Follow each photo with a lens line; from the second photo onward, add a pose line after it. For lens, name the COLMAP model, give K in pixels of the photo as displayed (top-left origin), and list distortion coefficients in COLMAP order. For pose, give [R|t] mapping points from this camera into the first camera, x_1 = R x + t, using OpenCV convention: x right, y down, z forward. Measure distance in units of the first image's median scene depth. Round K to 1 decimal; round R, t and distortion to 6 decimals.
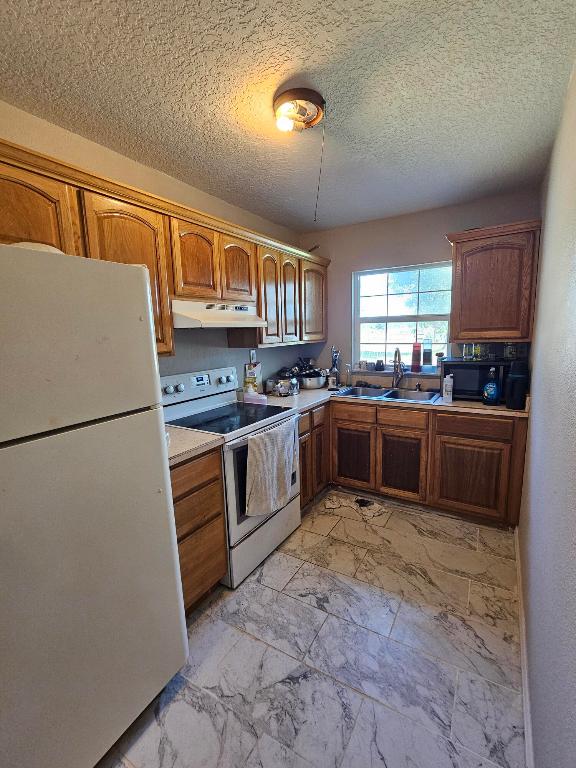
lens RADIAL K [[342.6, 0, 296.9], [0, 342.6, 386.5], [0, 0, 1]] dist [-0.001019, -0.000113]
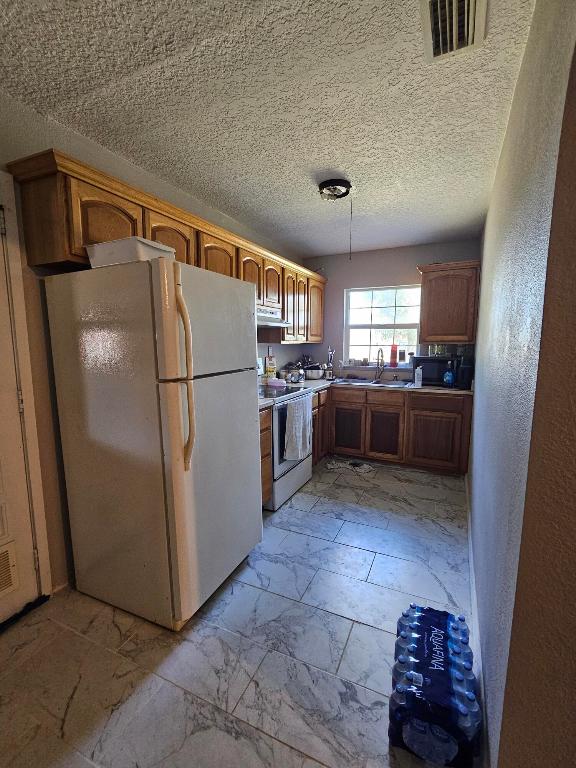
lens RADIAL K [[342.6, 0, 296.9], [0, 342.6, 386.5], [0, 0, 1]] dist [-0.001019, -0.000113]
pose [[0.994301, 0.014635, 0.105604, -0.184290], [-0.011189, 0.999387, -0.033159, 0.094007], [-0.106024, 0.031789, 0.993855, -0.305085]]
